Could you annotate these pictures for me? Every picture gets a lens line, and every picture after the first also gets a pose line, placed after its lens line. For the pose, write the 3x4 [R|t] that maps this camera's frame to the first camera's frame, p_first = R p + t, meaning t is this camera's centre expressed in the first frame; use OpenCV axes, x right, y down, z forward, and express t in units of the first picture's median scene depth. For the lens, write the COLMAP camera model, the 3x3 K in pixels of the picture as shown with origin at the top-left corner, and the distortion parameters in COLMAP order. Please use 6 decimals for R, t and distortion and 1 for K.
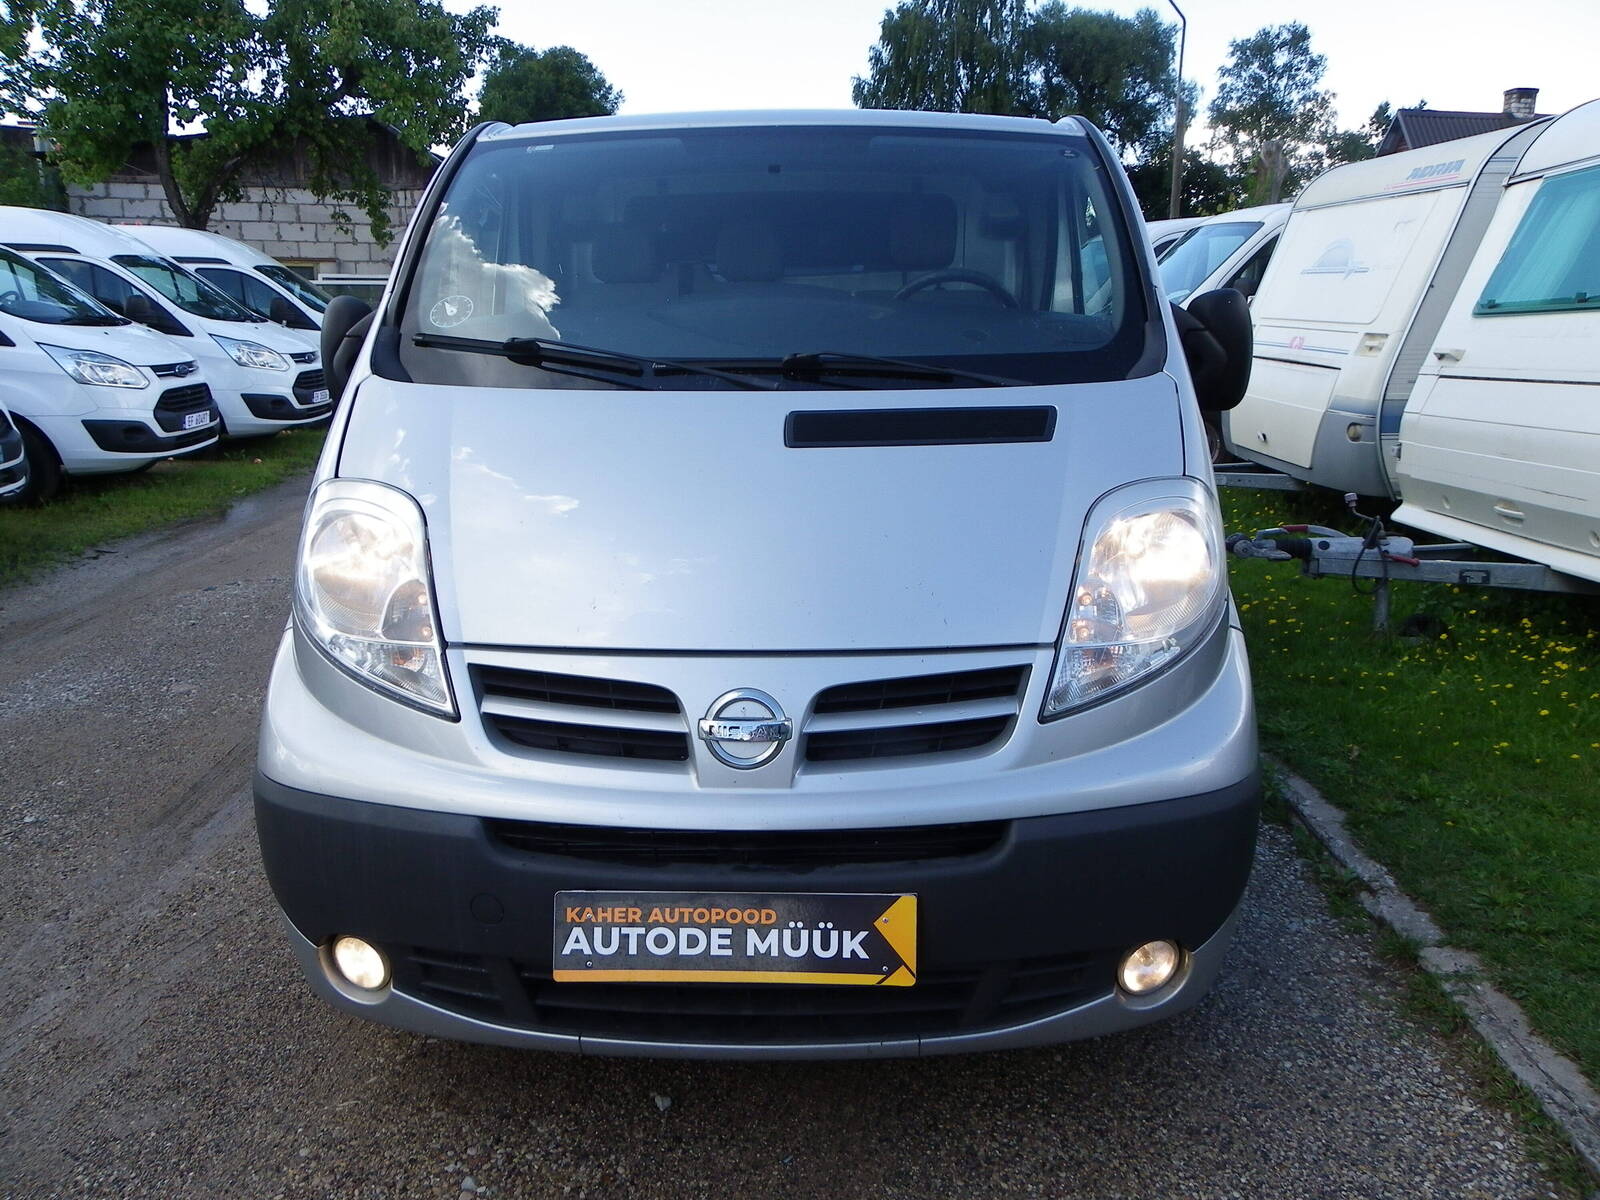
lens RADIAL K [[1201.5, 0, 803.4], [0, 1201.5, 596.8], [0, 0, 1]] dist [-0.021049, 0.018231]
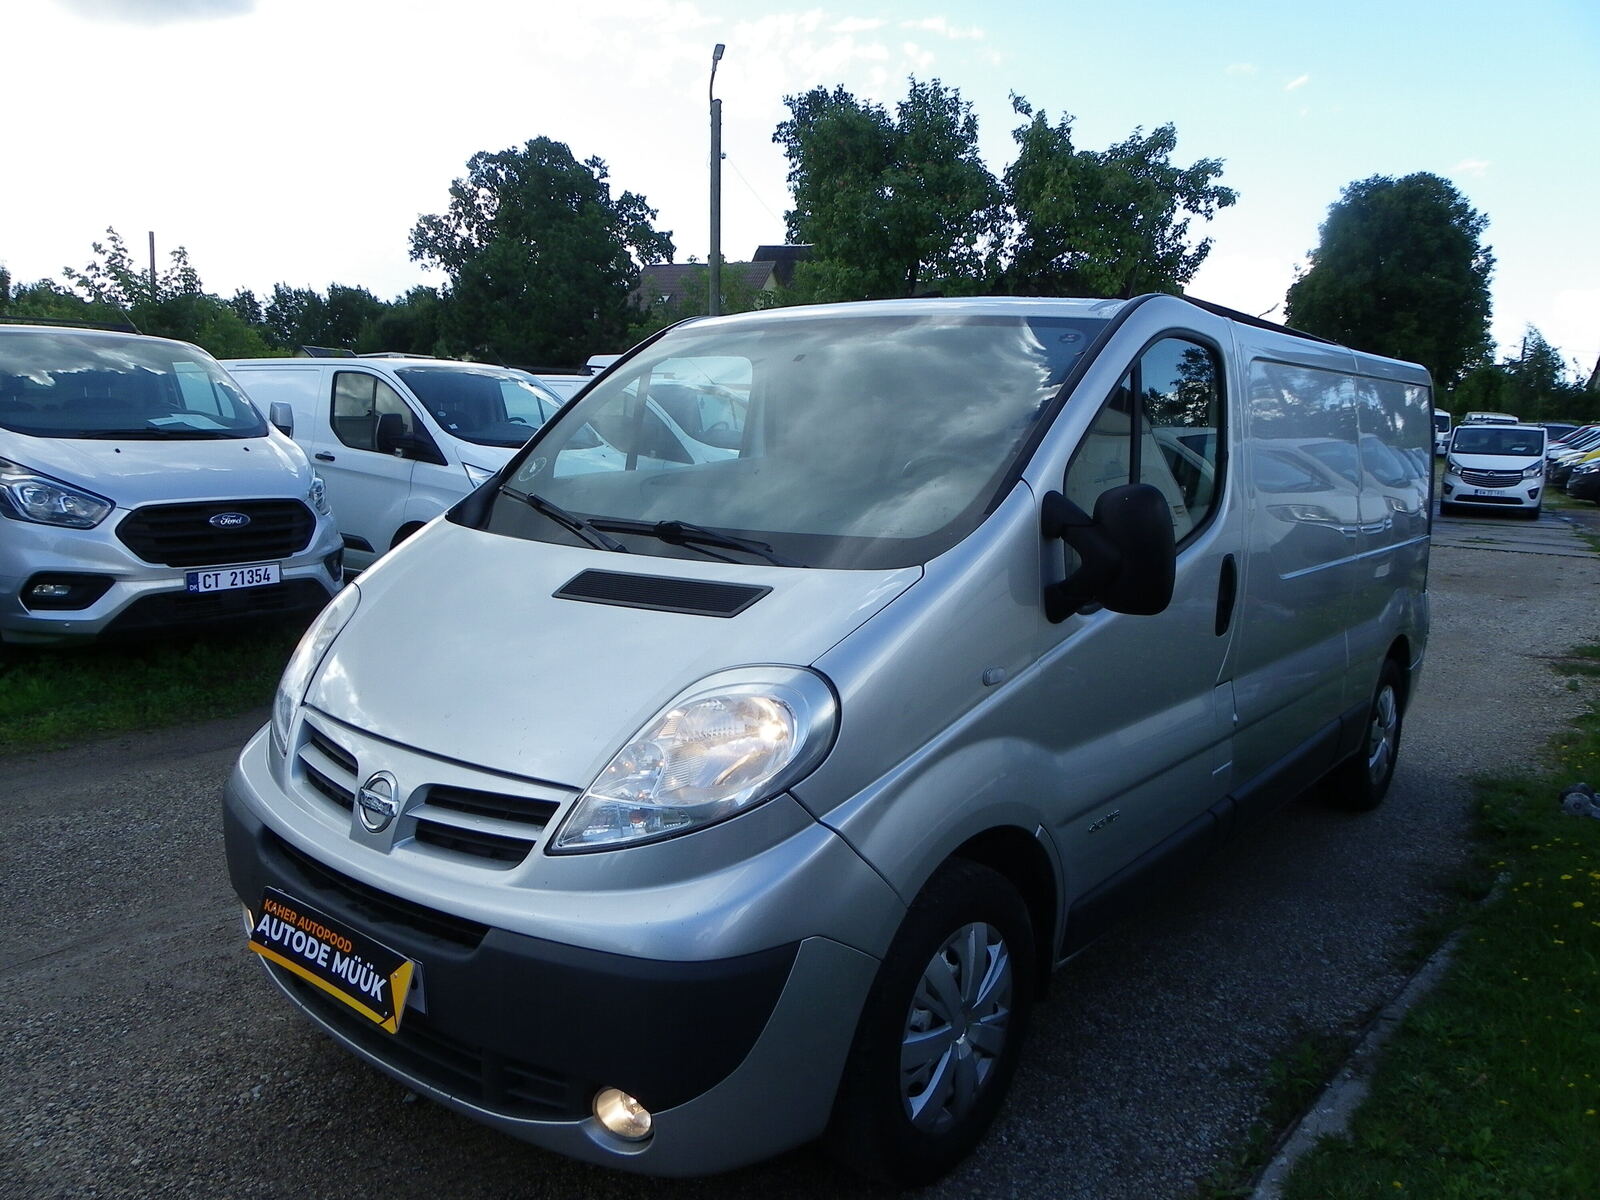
lens RADIAL K [[1201.5, 0, 804.3], [0, 1201.5, 605.7], [0, 0, 1]] dist [-0.021049, 0.018231]
pose [[0.795763, 0.117495, -0.594101, 1.003324], [-0.174064, 0.983980, -0.038548, -0.122449], [0.580055, 0.134086, 0.803466, 0.179025]]
